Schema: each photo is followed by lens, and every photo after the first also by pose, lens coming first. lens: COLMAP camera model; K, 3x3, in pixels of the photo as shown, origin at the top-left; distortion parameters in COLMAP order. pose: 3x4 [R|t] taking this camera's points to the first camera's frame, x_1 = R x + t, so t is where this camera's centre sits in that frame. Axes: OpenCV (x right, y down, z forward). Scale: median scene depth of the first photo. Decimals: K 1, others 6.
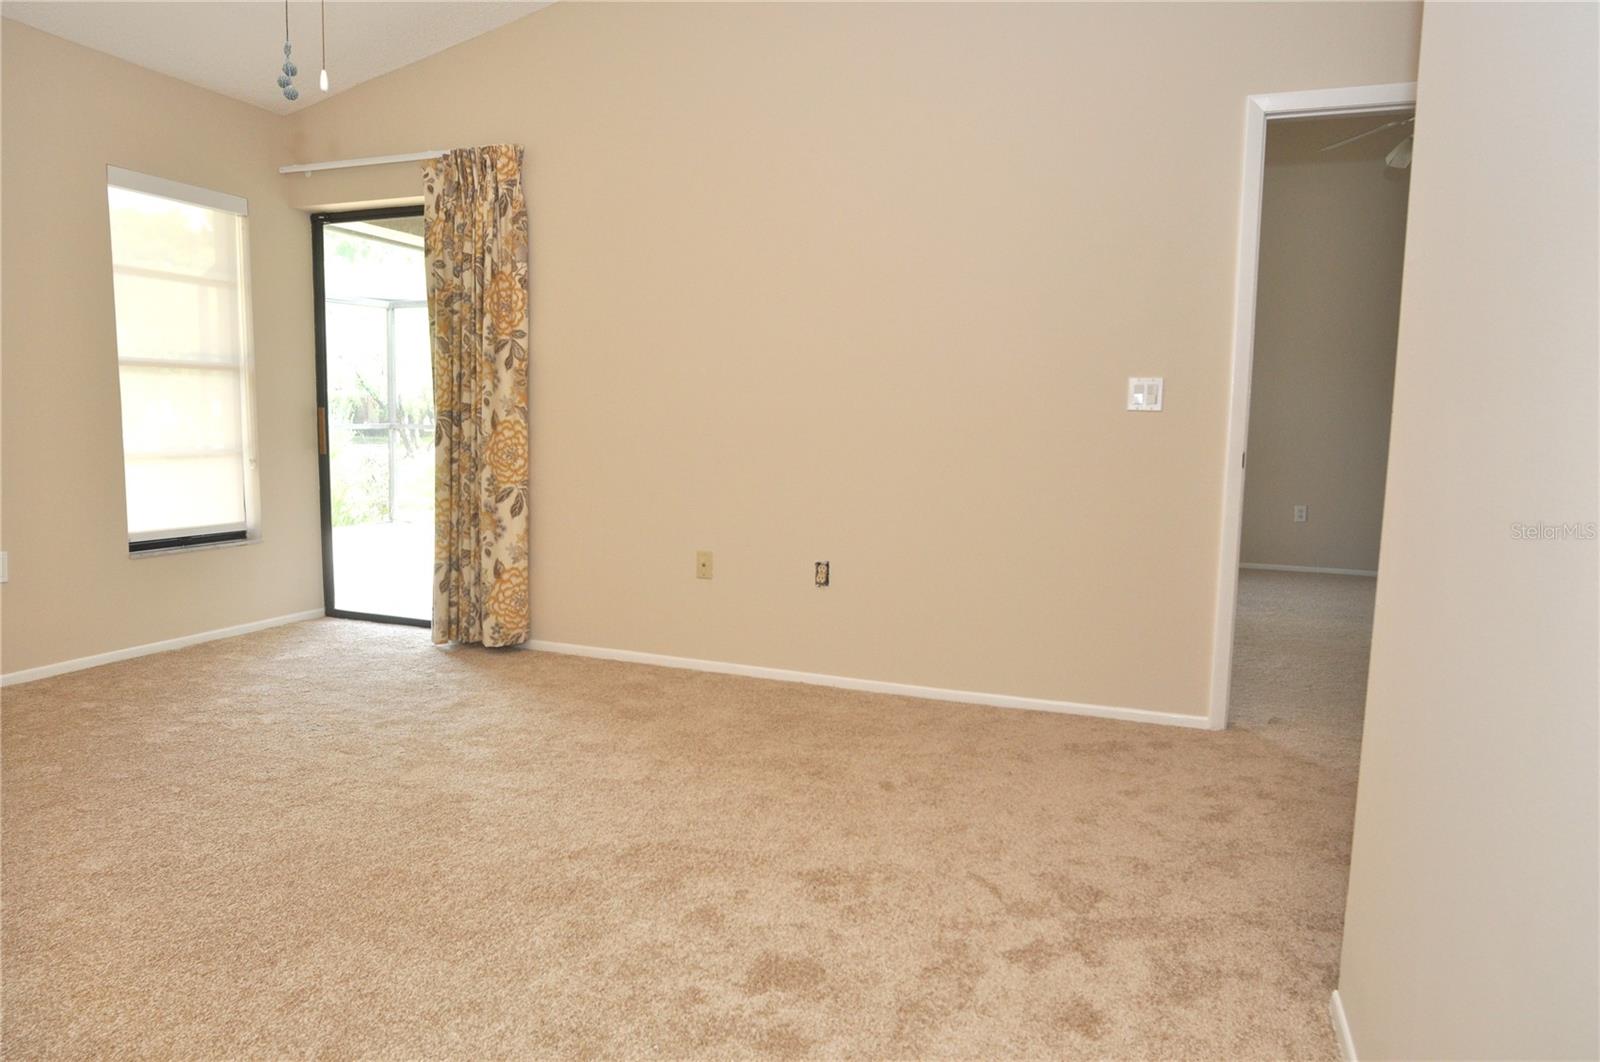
lens RADIAL K [[1015.5, 0, 800.0], [0, 1015.5, 531.0], [0, 0, 1]] dist [-0.002469, 0.003378]
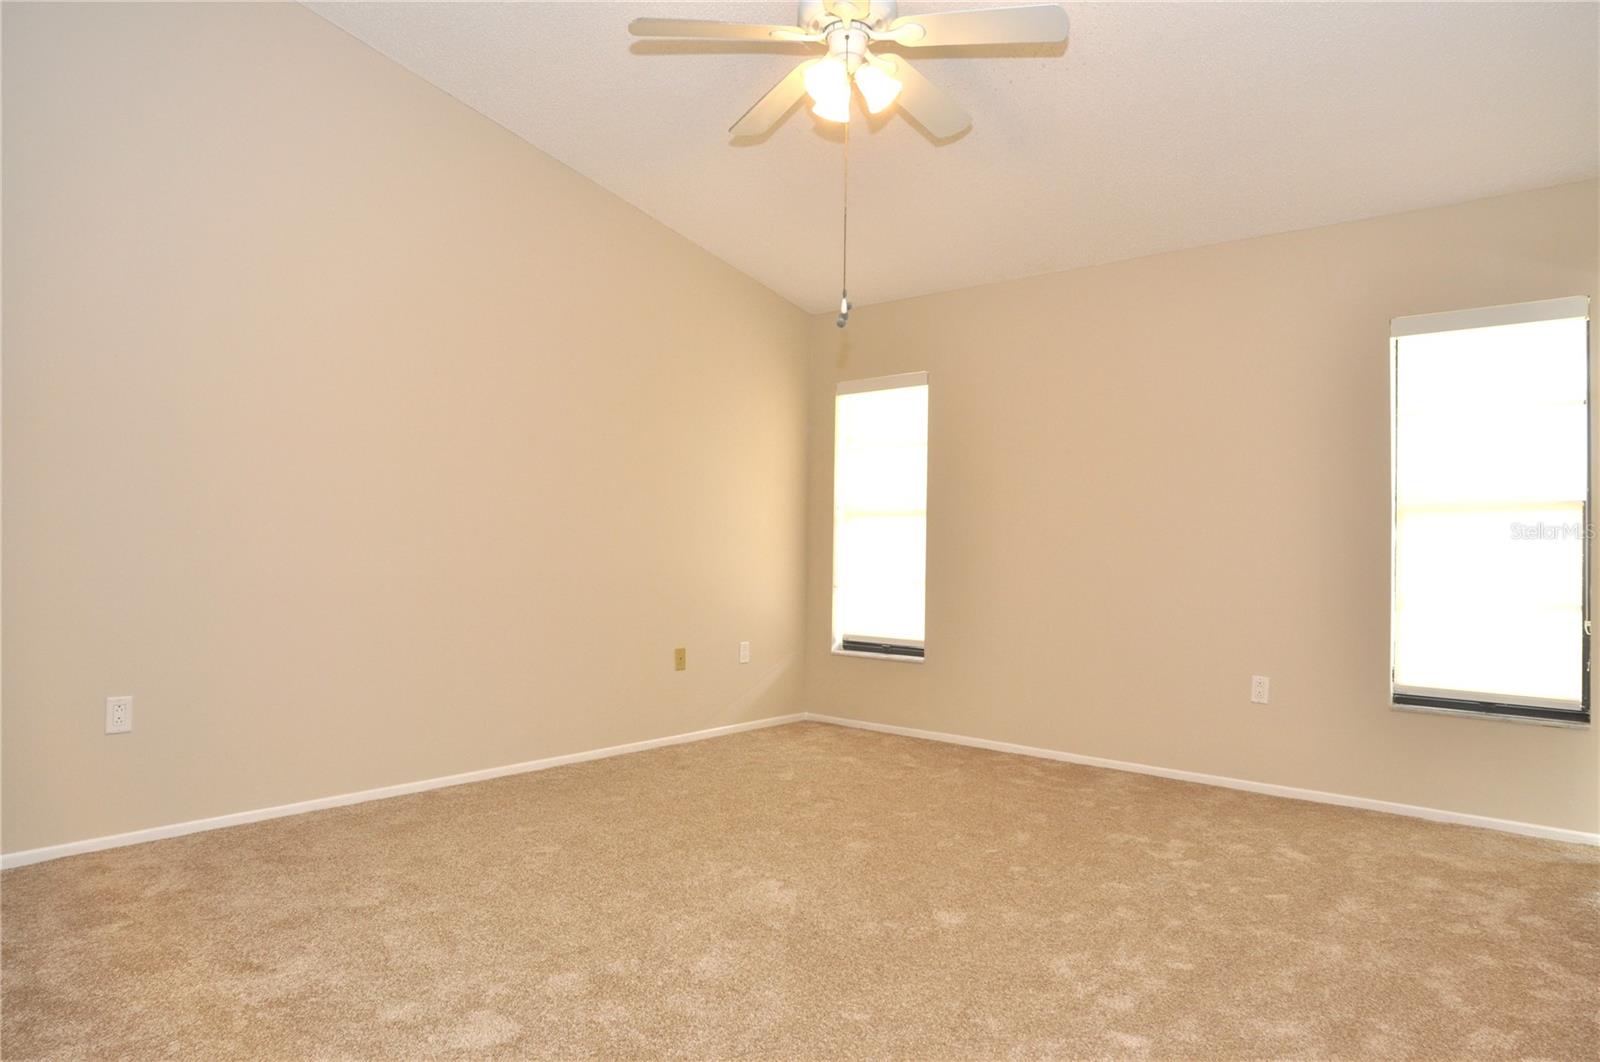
lens RADIAL K [[1015.5, 0, 800.0], [0, 1015.5, 531.0], [0, 0, 1]] dist [-0.002469, 0.003378]
pose [[-0.346691, -0.024291, -0.937665, 0.472569], [-0.114686, 0.993262, 0.016673, -0.097503], [0.930942, 0.113317, -0.347140, 0.824316]]
